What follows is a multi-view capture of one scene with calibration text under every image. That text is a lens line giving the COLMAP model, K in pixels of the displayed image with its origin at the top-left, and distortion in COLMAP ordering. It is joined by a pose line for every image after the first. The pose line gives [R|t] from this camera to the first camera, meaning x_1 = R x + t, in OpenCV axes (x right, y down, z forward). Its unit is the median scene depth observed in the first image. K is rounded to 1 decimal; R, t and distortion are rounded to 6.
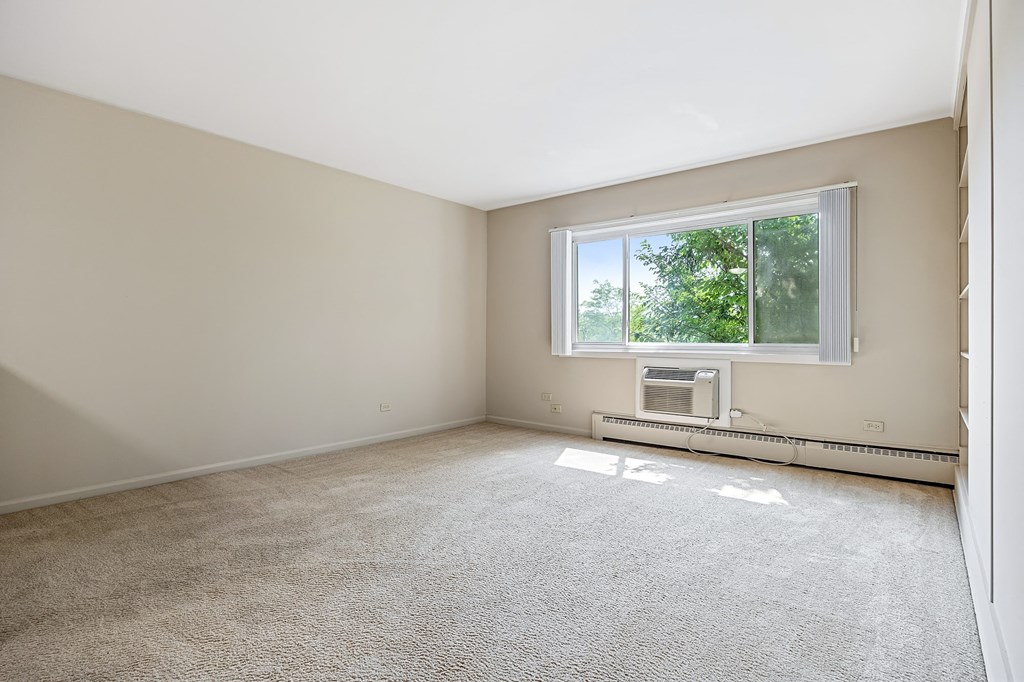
lens RADIAL K [[497.7, 0, 504.4], [0, 497.7, 342.1], [0, 0, 1]] dist [-0.010414, 0.000366]
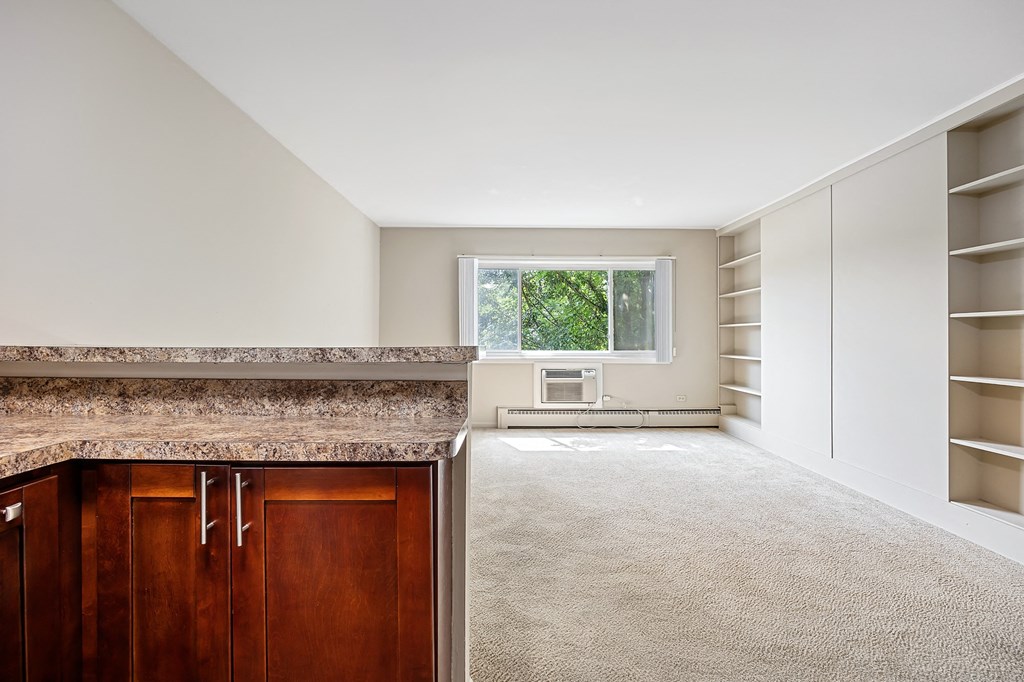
lens RADIAL K [[497.7, 0, 510.3], [0, 497.7, 340.6], [0, 0, 1]] dist [-0.010414, 0.000366]
pose [[0.783952, -0.008996, 0.620757, -0.664101], [0.007730, 0.999959, 0.004729, -0.037320], [-0.620774, 0.001091, 0.783989, 0.007804]]
